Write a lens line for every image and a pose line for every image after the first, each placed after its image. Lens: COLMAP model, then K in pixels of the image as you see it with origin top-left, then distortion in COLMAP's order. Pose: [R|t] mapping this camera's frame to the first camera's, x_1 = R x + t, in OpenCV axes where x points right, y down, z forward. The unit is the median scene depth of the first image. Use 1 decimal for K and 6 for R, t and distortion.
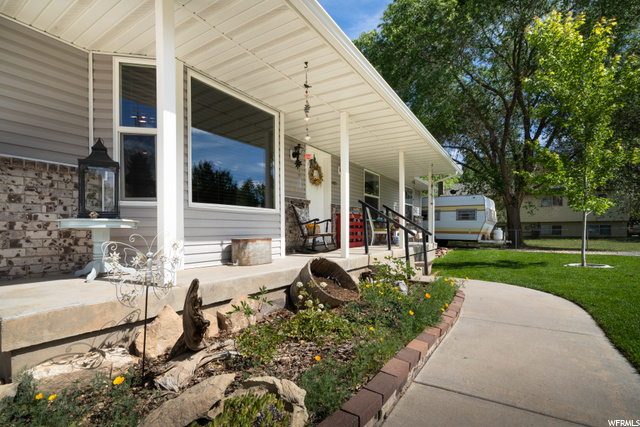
lens RADIAL K [[297.9, 0, 319.6], [0, 297.9, 212.8], [0, 0, 1]] dist [-0.000617, -0.000006]
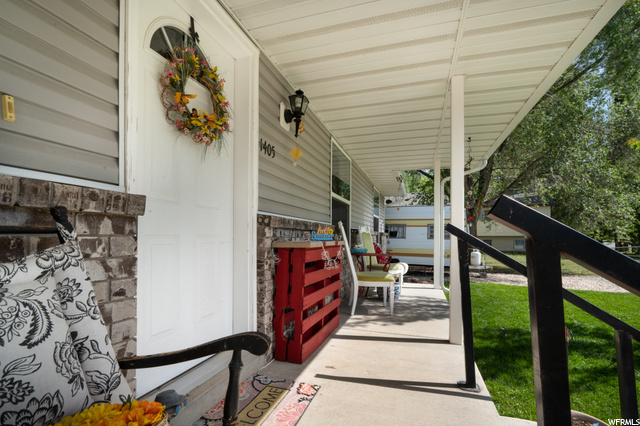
lens RADIAL K [[297.9, 0, 322.0], [0, 297.9, 215.4], [0, 0, 1]] dist [-0.000617, -0.000006]
pose [[0.962917, 0.015680, 0.269340, 0.022130], [-0.009588, 0.999668, -0.023921, -0.024123], [-0.269626, 0.020451, 0.962748, 0.729466]]
